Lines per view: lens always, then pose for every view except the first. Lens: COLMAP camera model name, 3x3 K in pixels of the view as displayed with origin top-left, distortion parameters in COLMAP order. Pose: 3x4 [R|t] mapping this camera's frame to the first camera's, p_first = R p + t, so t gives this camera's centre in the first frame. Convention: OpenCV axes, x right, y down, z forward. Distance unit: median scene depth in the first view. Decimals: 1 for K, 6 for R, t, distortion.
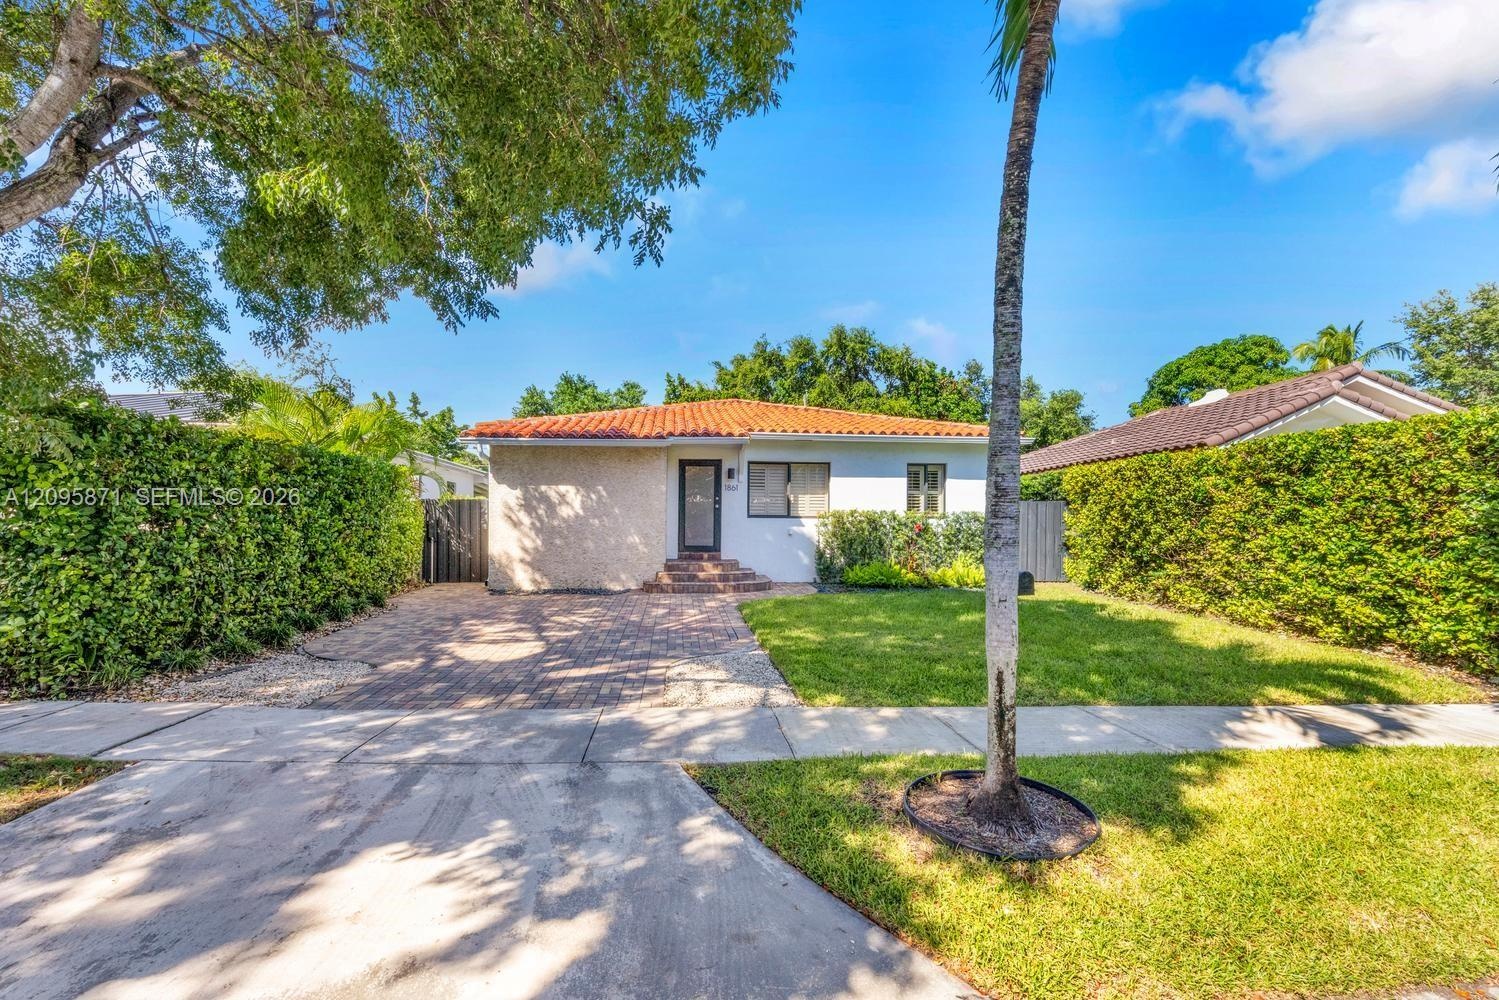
lens RADIAL K [[582.0, 0, 749.5], [0, 582.0, 500.0], [0, 0, 1]] dist [-0.002121, -0.000020]
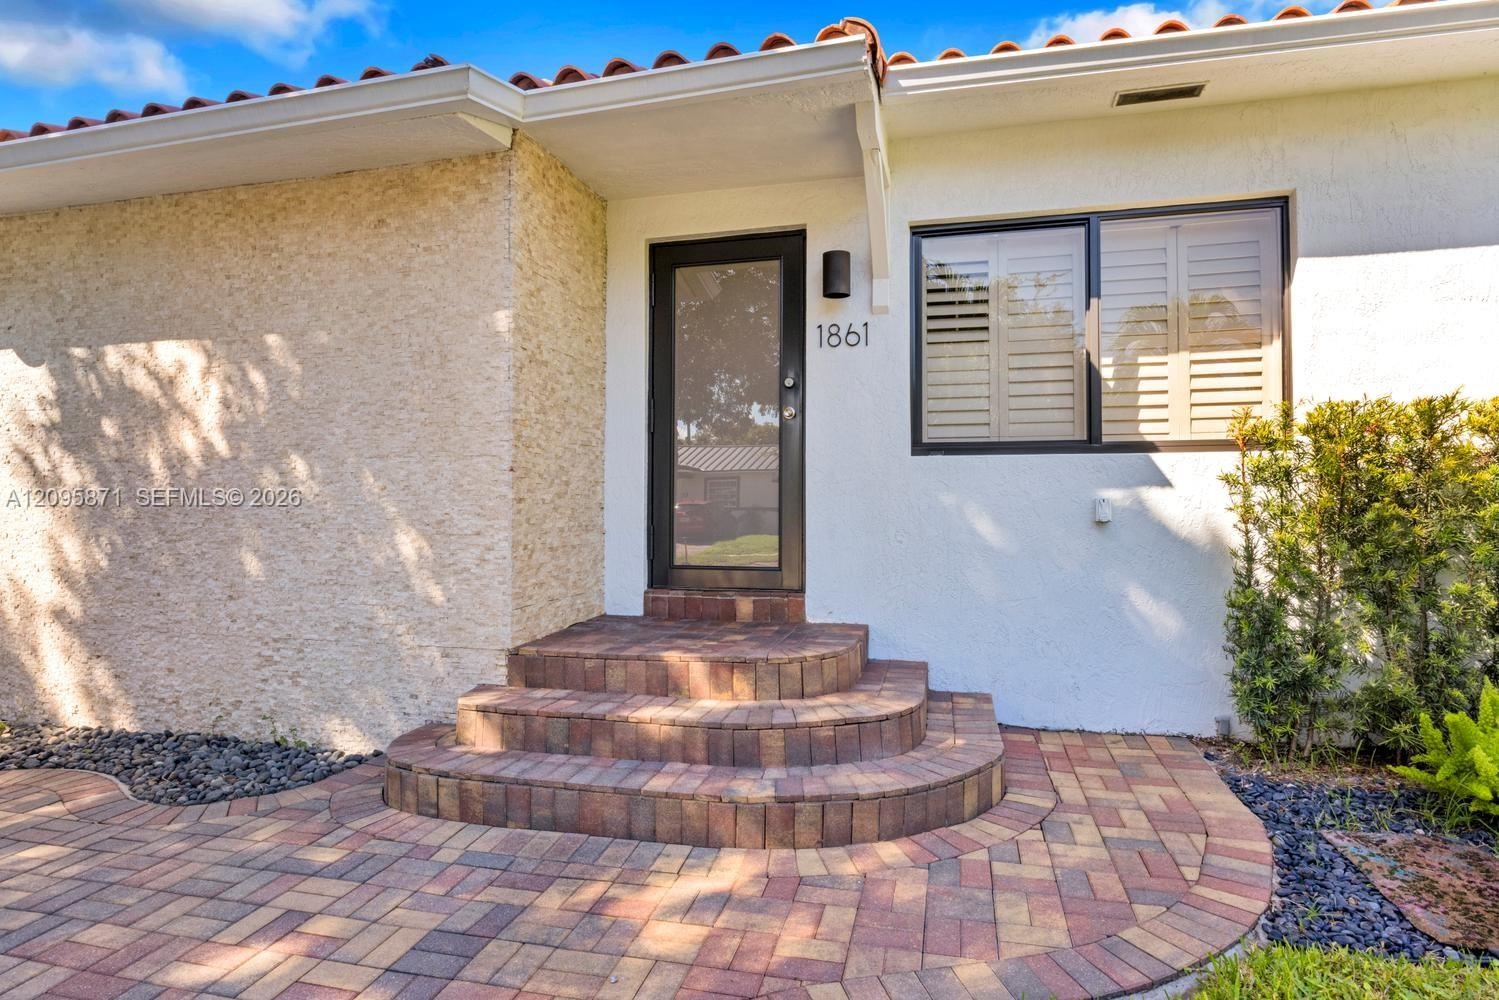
lens RADIAL K [[844.4, 0, 750.0], [0, 844.4, 464.9], [0, 0, 1]] dist [-0.044474, -0.000202]
pose [[0.935193, -0.024358, -0.353299, 0.057757], [0.025519, 0.999673, -0.001372, 0.034065], [0.353217, -0.007733, 0.935509, 0.658698]]
